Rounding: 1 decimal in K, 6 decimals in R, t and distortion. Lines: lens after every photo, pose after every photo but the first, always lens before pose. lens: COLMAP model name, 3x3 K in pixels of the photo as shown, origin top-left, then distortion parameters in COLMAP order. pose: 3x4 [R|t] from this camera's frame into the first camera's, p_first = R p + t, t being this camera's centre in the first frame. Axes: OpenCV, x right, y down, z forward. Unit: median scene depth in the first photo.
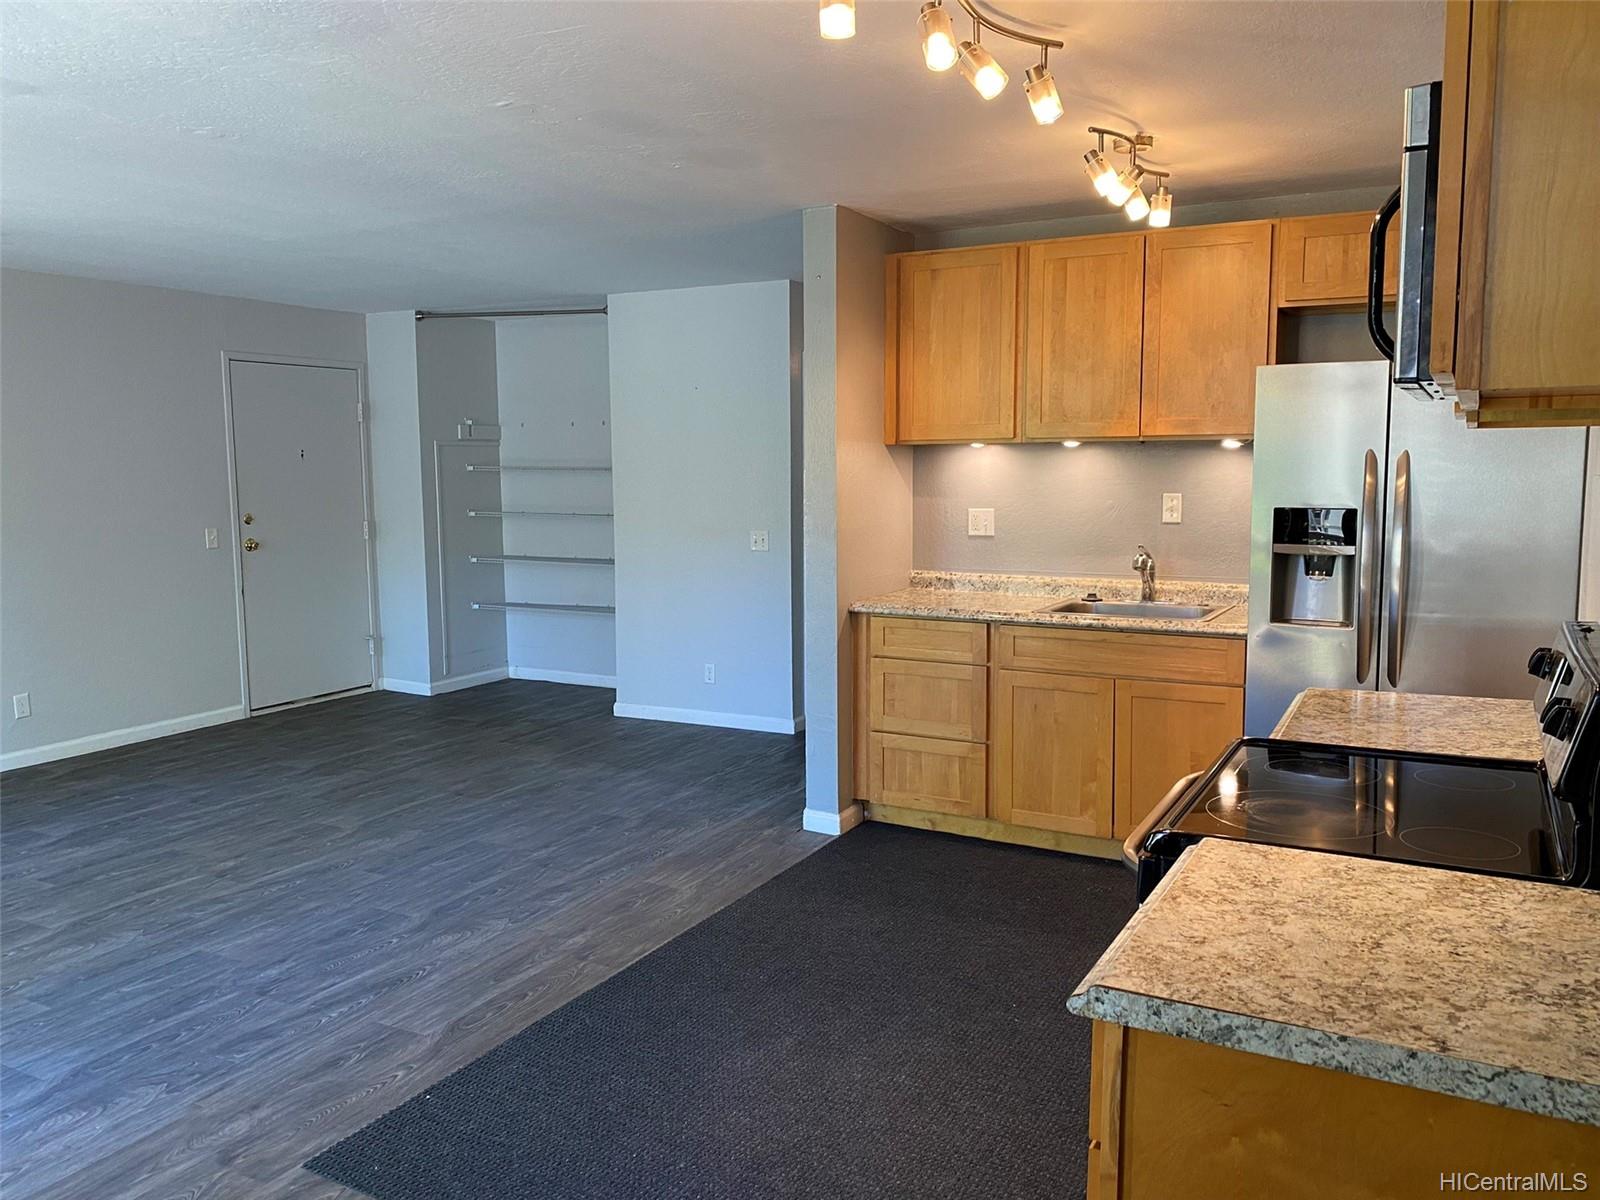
lens RADIAL K [[1231.5, 0, 800.0], [0, 1231.5, 600.0], [0, 0, 1]] dist [-0.003872, -0.007610]
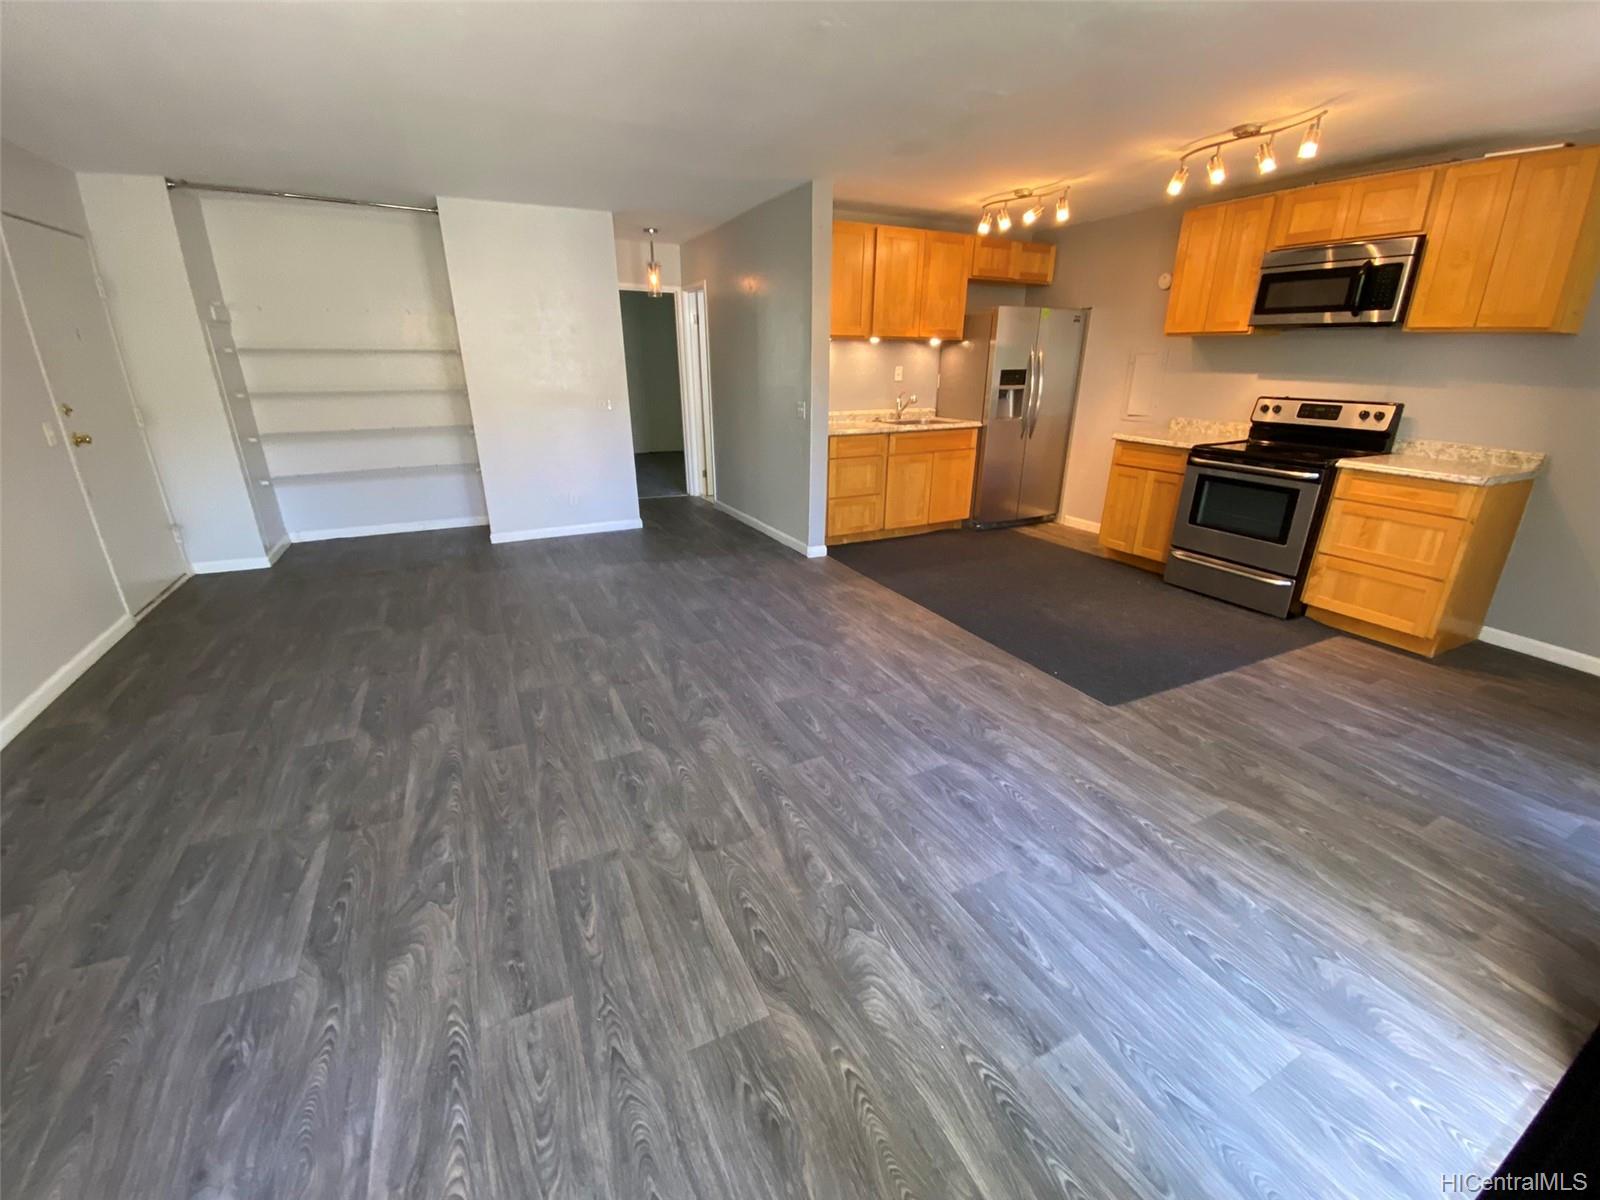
lens RADIAL K [[652.7, 0, 800.0], [0, 652.7, 600.0], [0, 0, 1]] dist [0.058164, -0.038174]
pose [[0.582424, -0.274286, 0.765212, -0.797888], [0.089167, 0.957230, 0.275246, -0.027404], [-0.807980, -0.092078, 0.581971, 0.427688]]
